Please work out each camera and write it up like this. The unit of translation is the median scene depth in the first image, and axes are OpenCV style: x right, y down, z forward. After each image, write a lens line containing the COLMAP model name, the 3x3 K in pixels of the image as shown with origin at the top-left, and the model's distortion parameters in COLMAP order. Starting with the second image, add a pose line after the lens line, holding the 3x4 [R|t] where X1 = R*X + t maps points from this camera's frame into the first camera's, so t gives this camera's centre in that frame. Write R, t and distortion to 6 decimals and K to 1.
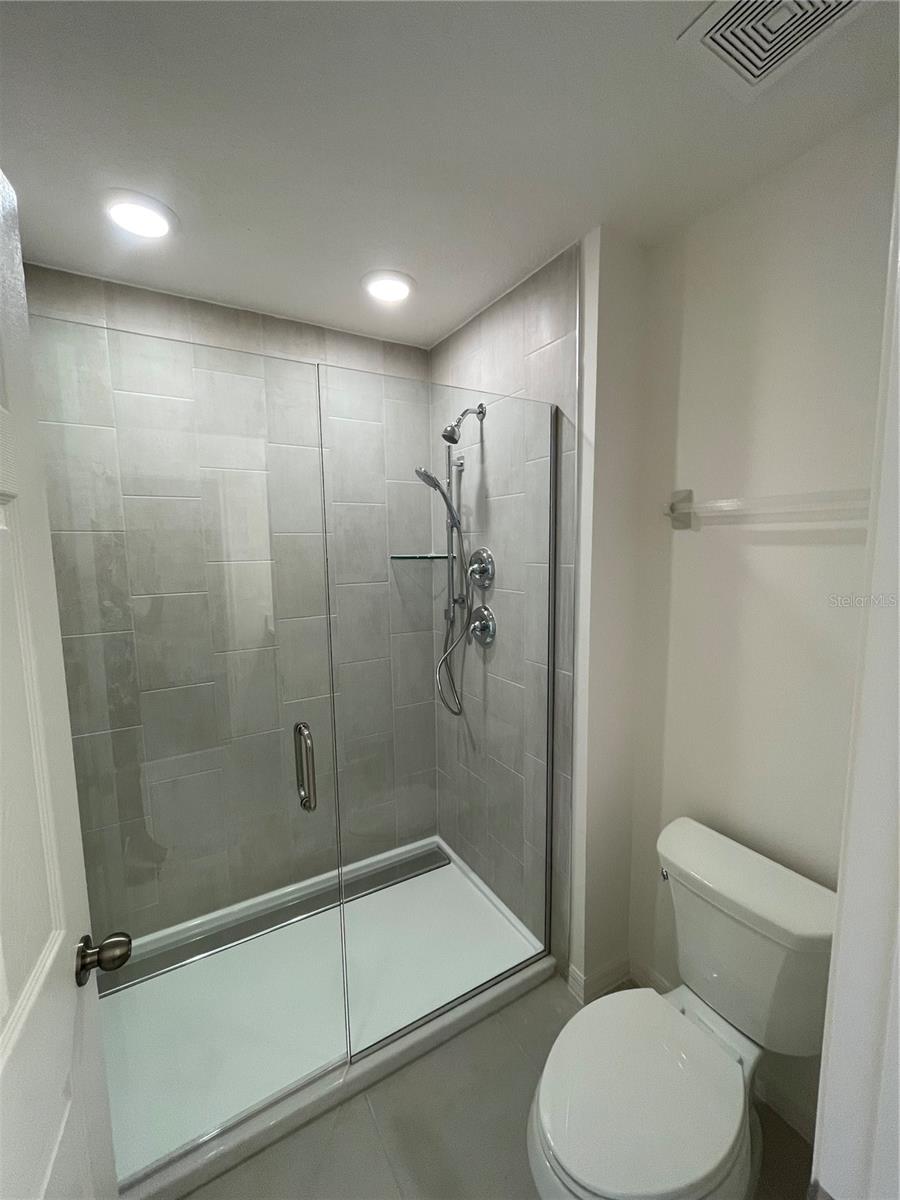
lens RADIAL K [[488.1, 0, 450.0], [0, 488.1, 600.0], [0, 0, 1]] dist [-0.000982, 0.000432]
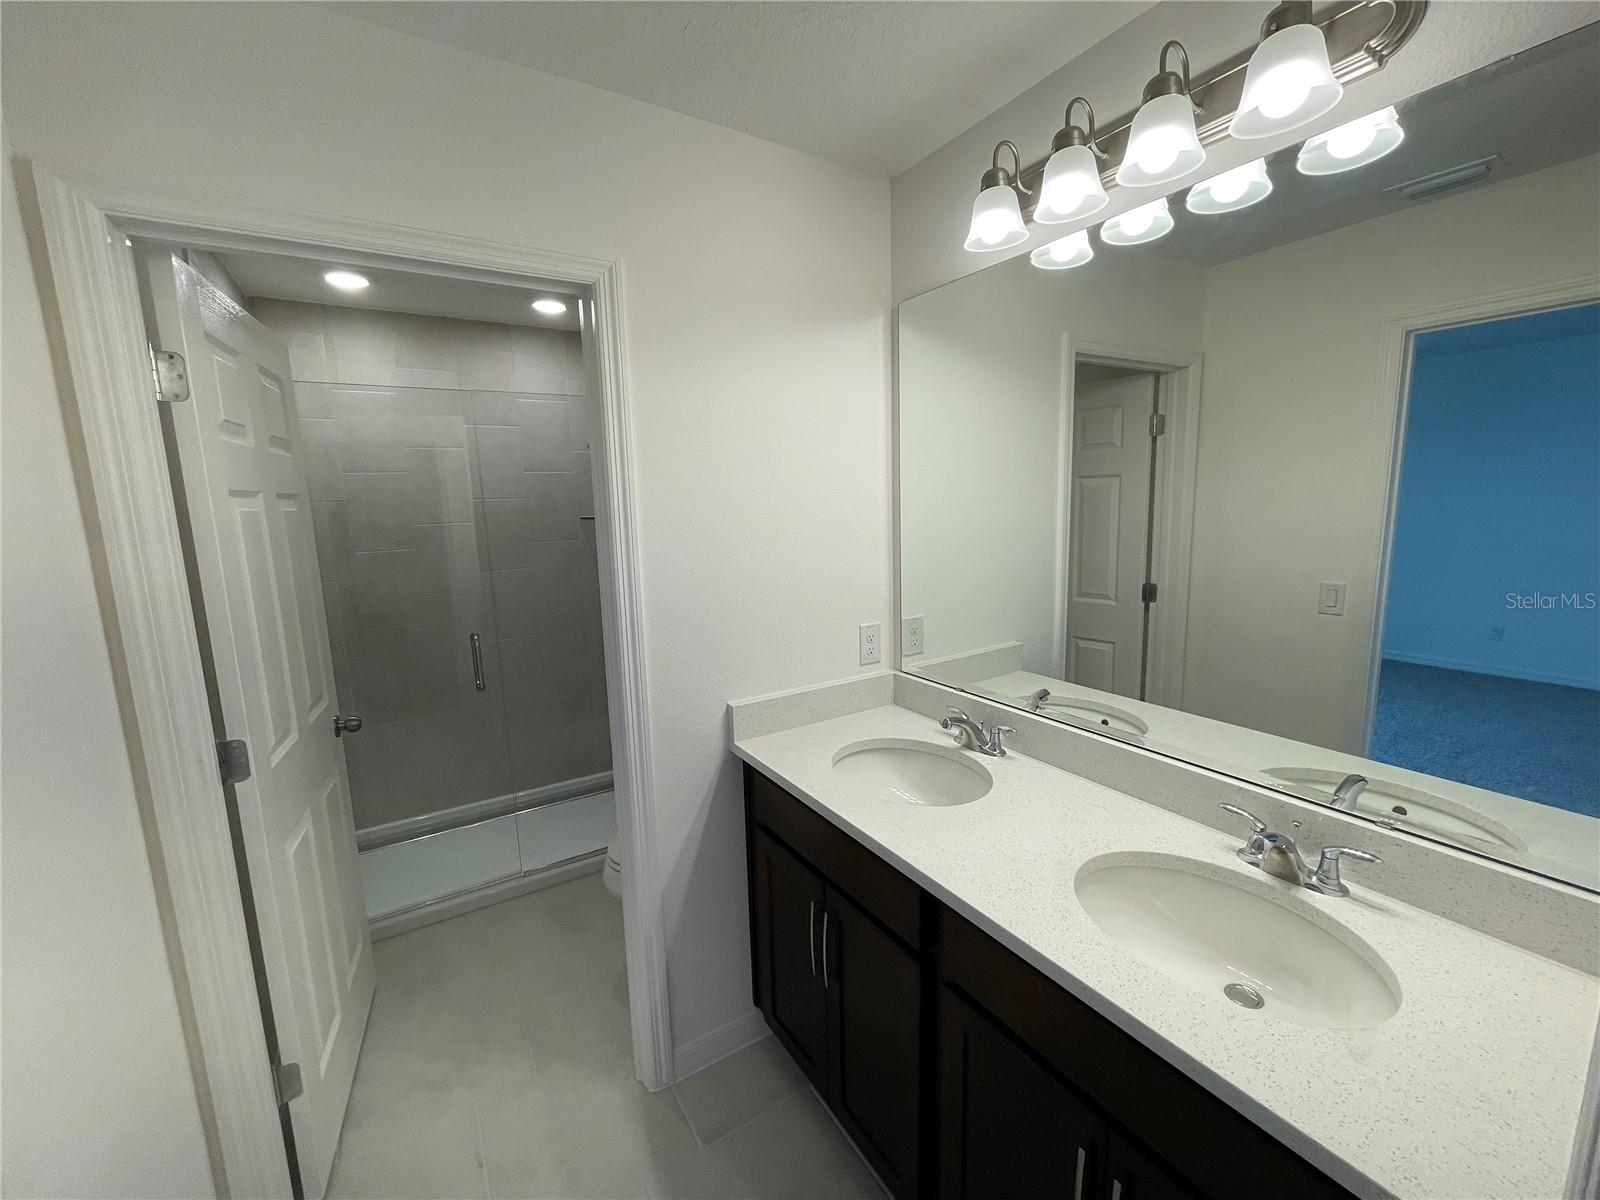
lens RADIAL K [[650.8, 0, 802.5], [0, 650.8, 601.0], [0, 0, 1]] dist [-0.000982, 0.000432]
pose [[0.999292, -0.016969, 0.033580, 0.602845], [0.015651, 0.999111, 0.039134, 0.089633], [-0.034215, -0.038581, 0.998670, -0.961766]]
